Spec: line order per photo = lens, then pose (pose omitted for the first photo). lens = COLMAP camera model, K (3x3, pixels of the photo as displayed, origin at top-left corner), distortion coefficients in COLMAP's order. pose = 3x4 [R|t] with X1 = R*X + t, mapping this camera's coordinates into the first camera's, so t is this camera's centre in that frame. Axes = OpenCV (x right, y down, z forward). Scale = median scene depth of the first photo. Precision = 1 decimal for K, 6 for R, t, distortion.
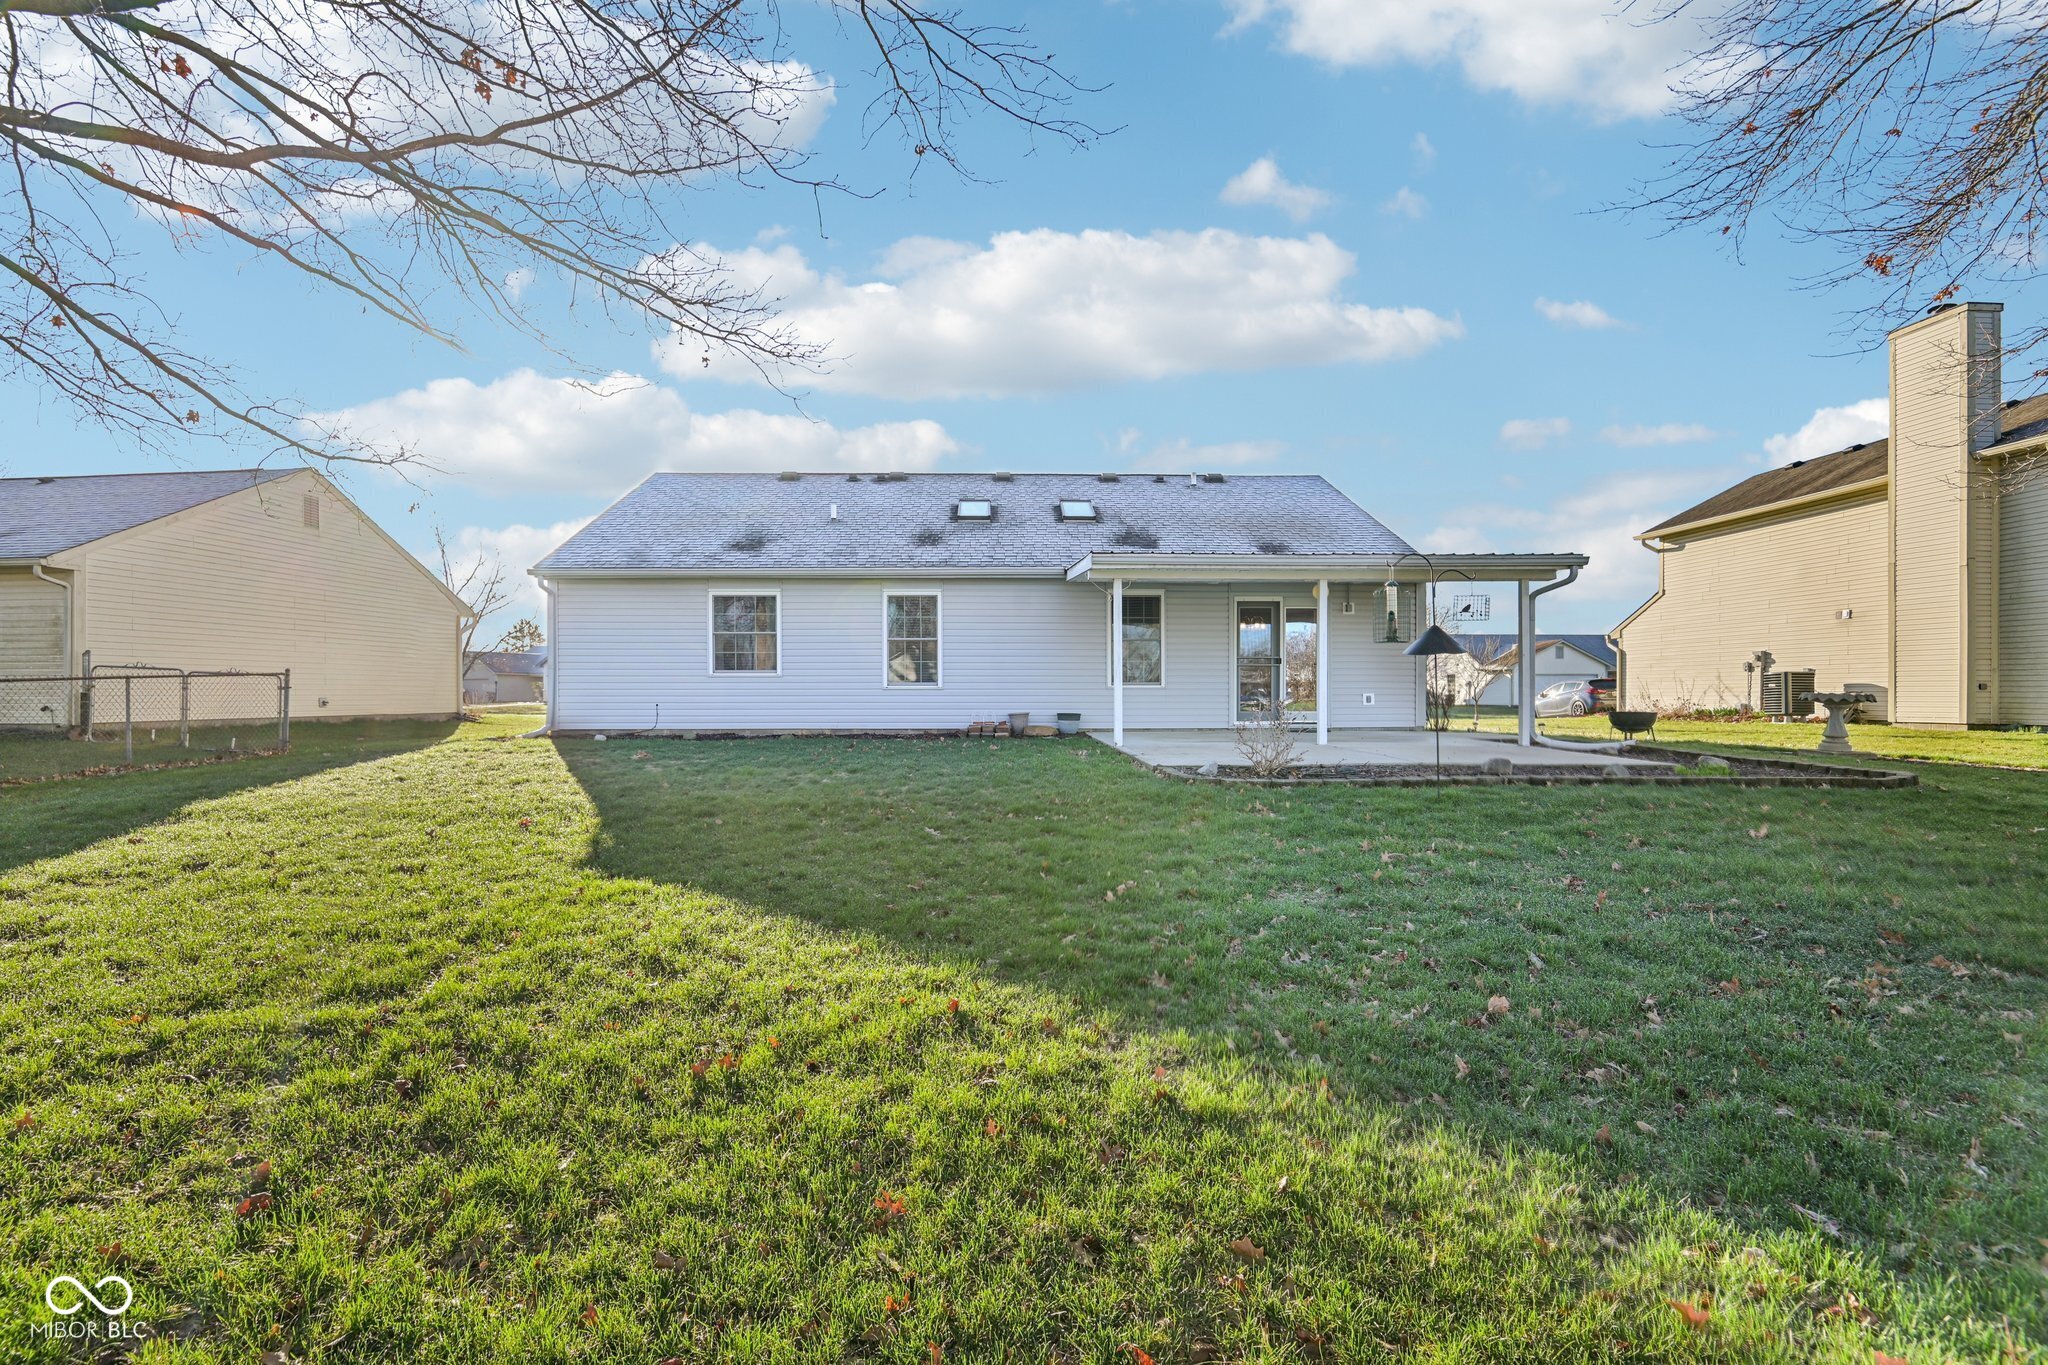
lens RADIAL K [[958.0, 0, 1010.8], [0, 958.0, 694.5], [0, 0, 1]] dist [-0.011387, -0.003481]
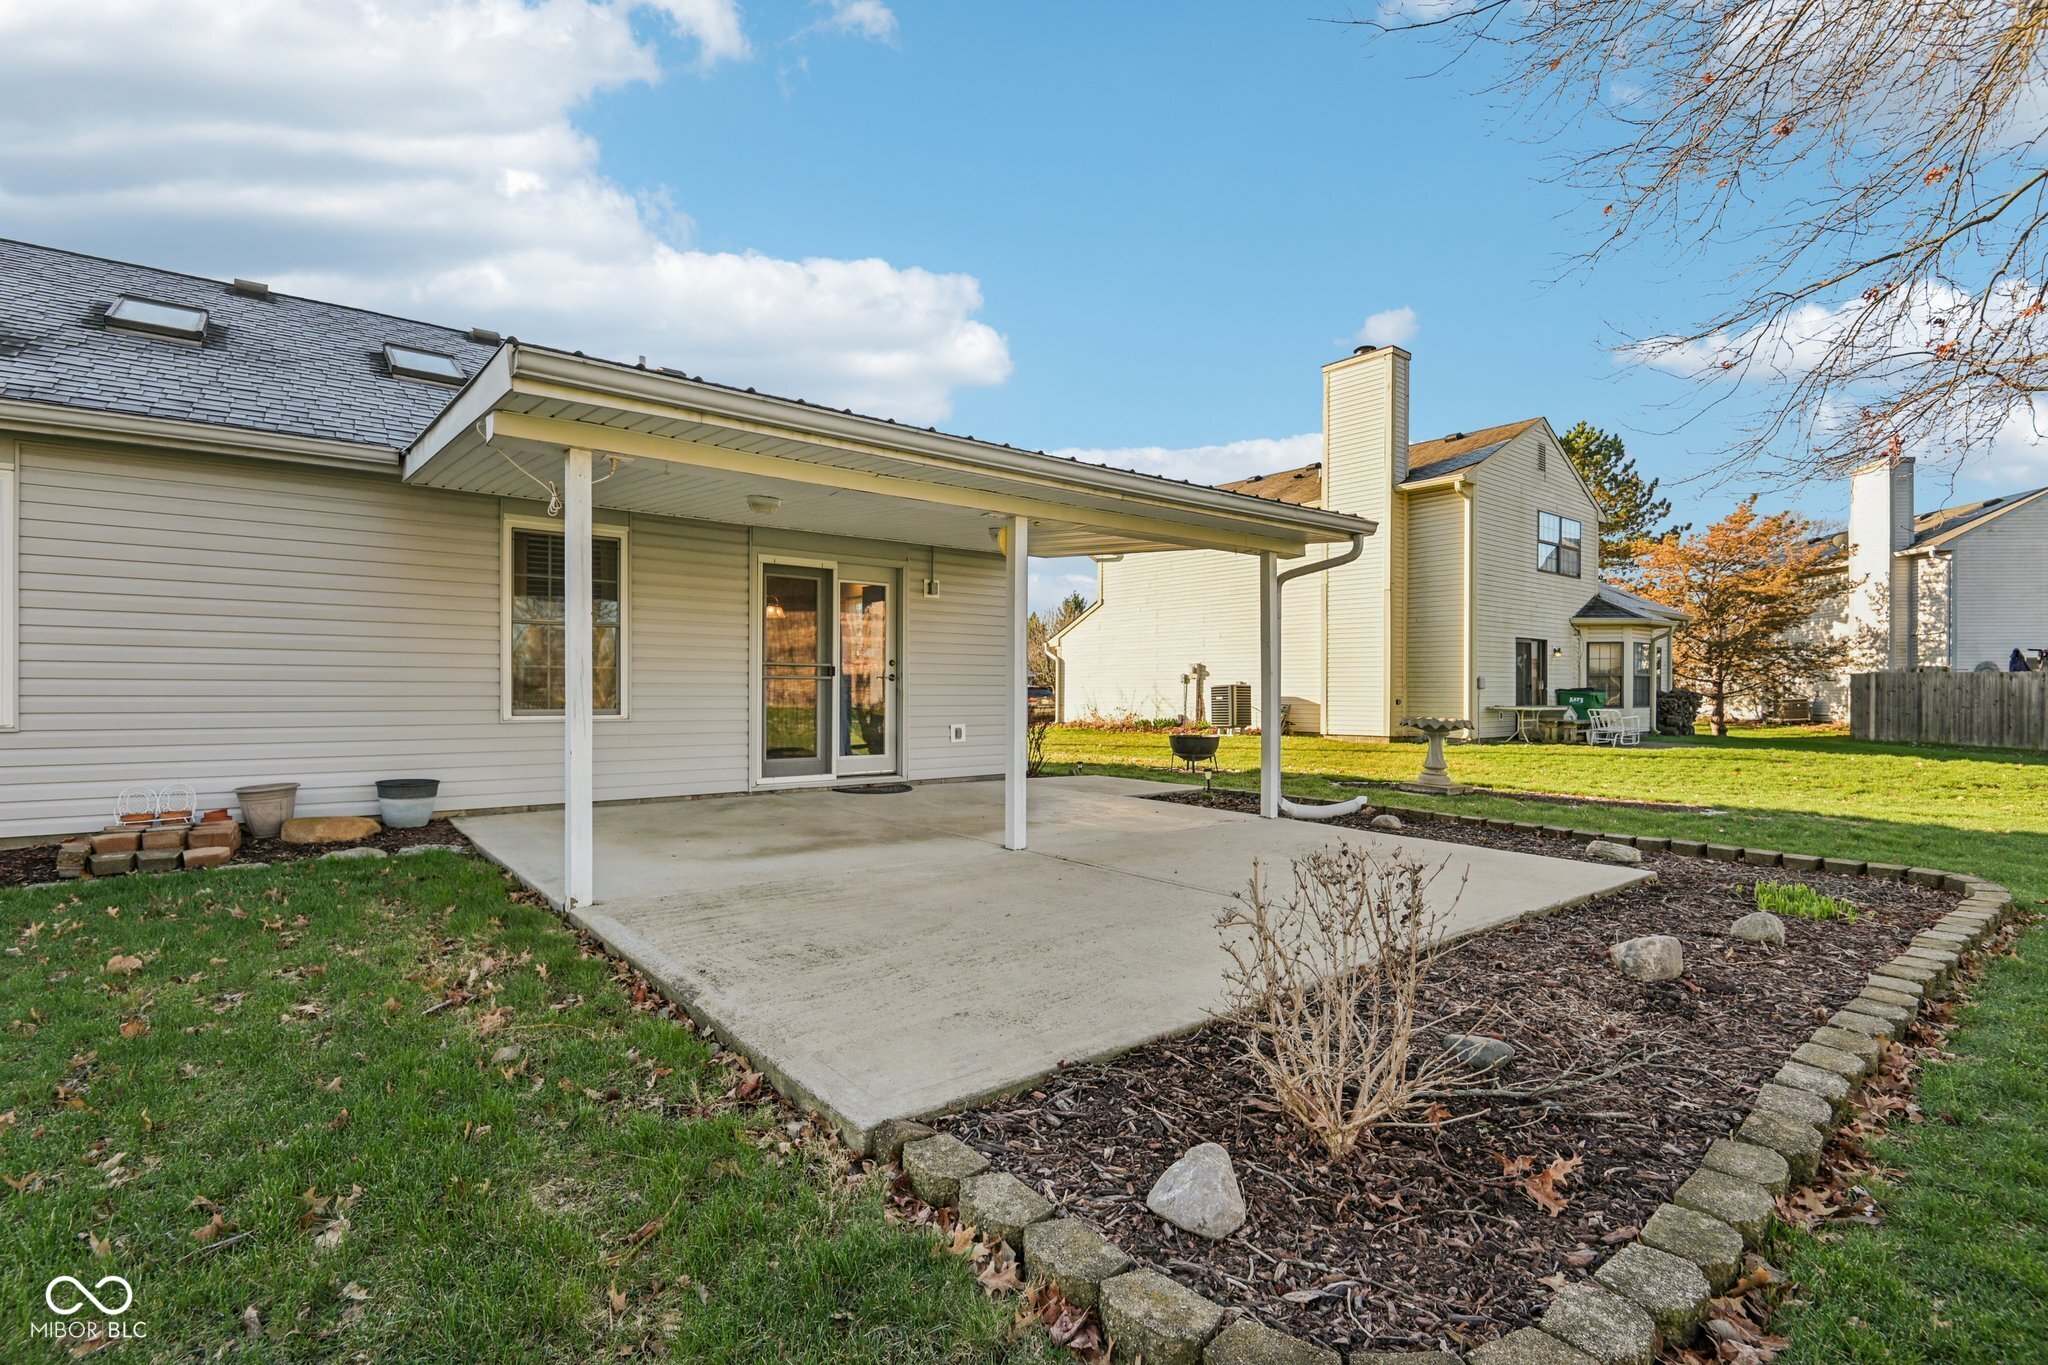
lens RADIAL K [[958.0, 0, 1017.4], [0, 958.0, 689.7], [0, 0, 1]] dist [-0.011387, -0.003481]
pose [[0.798078, 0.004388, 0.602538, 0.017456], [-0.003093, 0.999990, -0.003186, -0.019515], [-0.602546, 0.000680, 0.798084, 0.419930]]
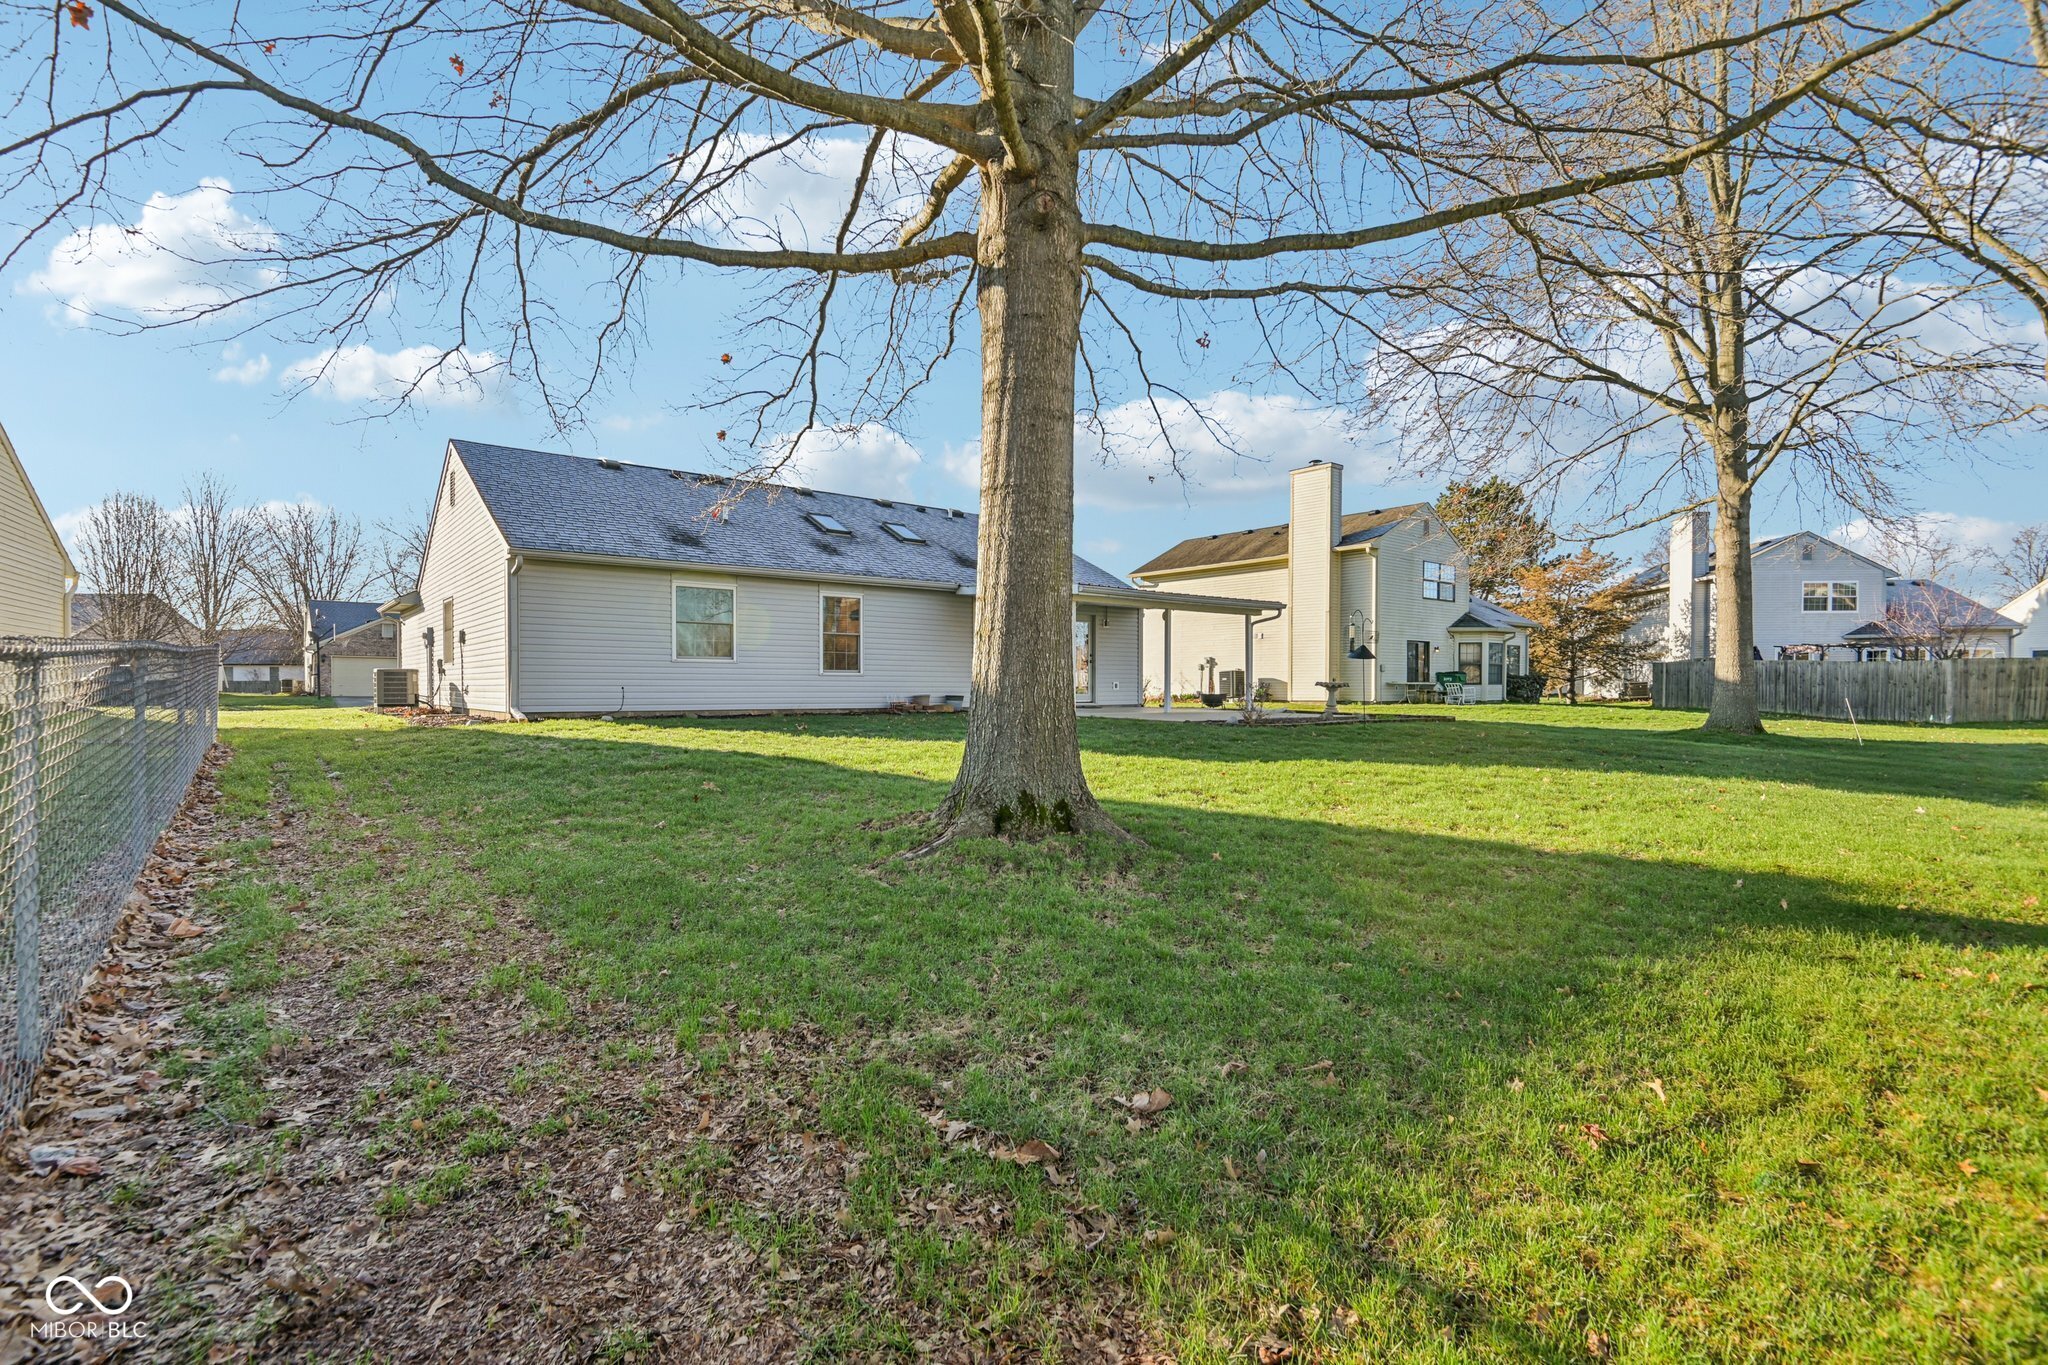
lens RADIAL K [[958.0, 0, 1018.7], [0, 958.0, 687.3], [0, 0, 1]] dist [-0.011387, -0.003481]
pose [[0.795987, 0.001899, 0.605310, -0.584205], [-0.001443, 0.999998, -0.001240, 0.009062], [-0.605312, 0.000114, 0.795988, -0.082265]]
